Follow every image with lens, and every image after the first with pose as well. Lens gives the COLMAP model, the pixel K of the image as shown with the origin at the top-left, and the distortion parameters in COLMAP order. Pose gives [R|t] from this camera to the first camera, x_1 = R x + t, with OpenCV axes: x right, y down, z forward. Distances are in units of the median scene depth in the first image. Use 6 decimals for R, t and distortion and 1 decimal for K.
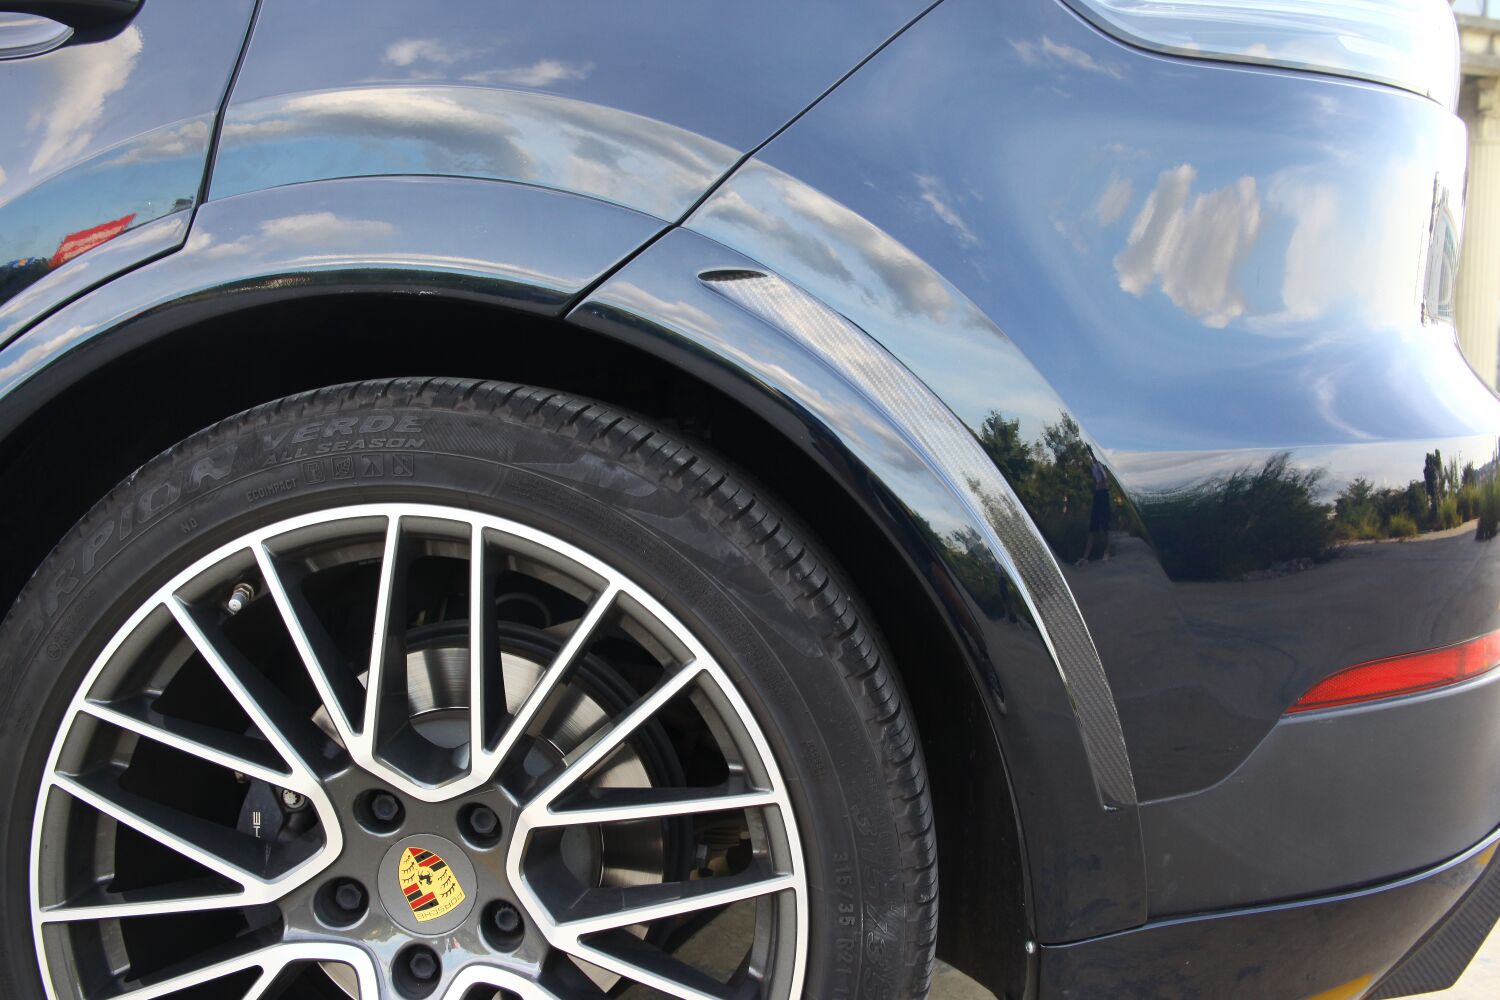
lens RADIAL K [[1351.0, 0, 740.8], [0, 1351.0, 482.3], [0, 0, 1]] dist [-0.086001, 0.088704]
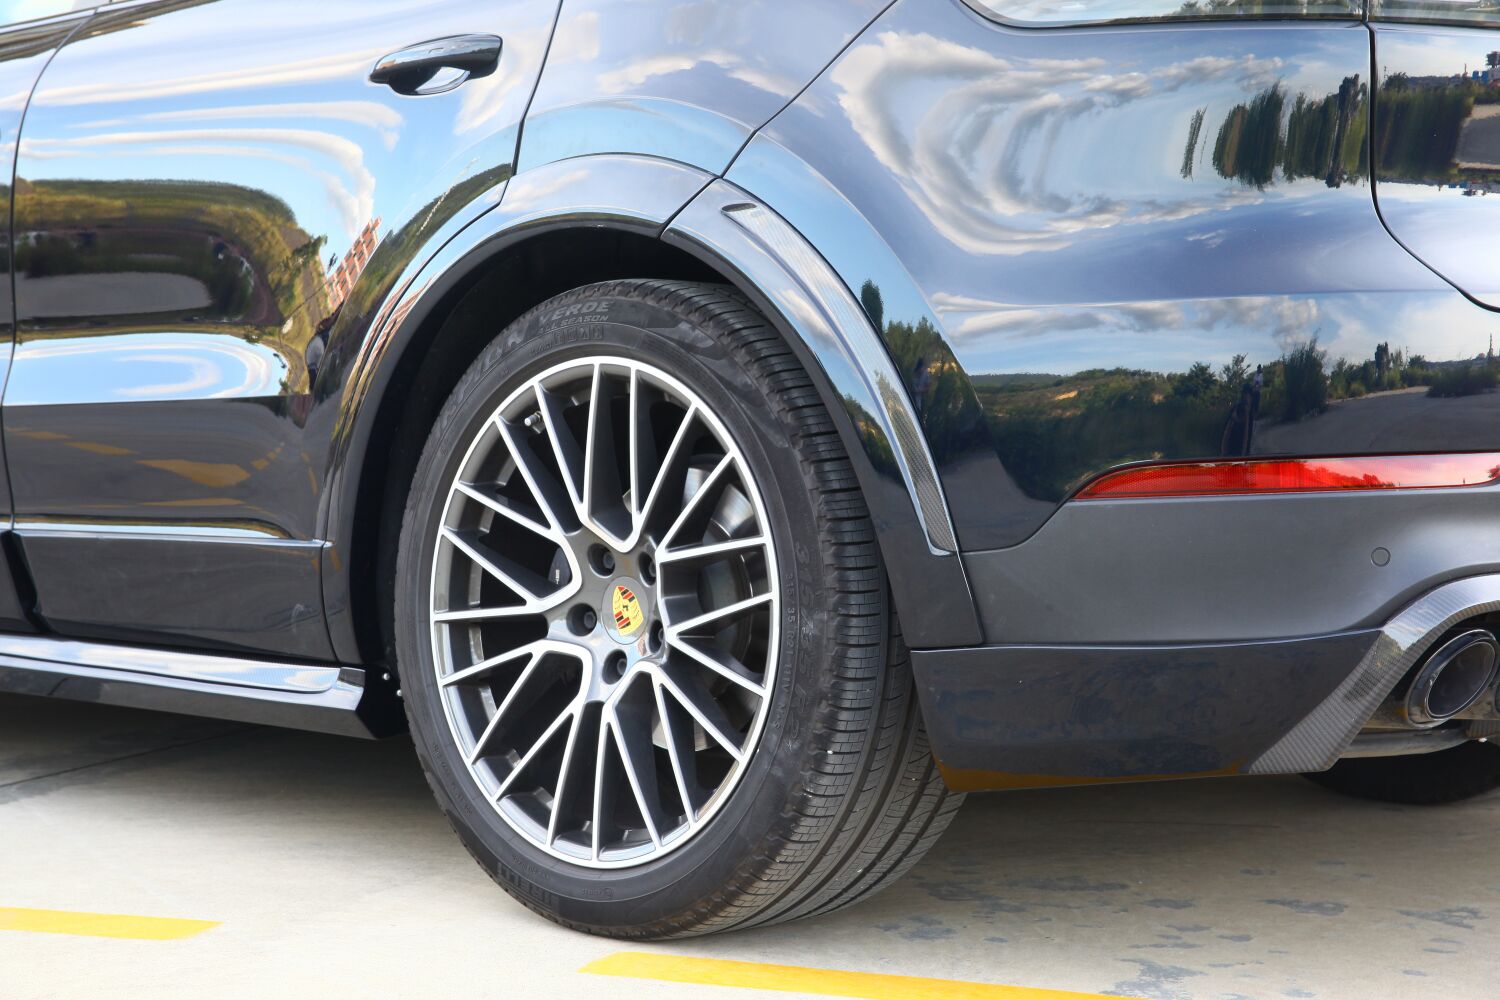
lens RADIAL K [[2677.4, 0, 805.9], [0, 2677.4, 504.9], [0, 0, 1]] dist [0.179215, 0.363494]
pose [[0.797775, 0.019385, -0.602643, 1.909302], [-0.049250, 0.998238, -0.033087, 0.291299], [0.600940, 0.056076, 0.797325, -1.428717]]
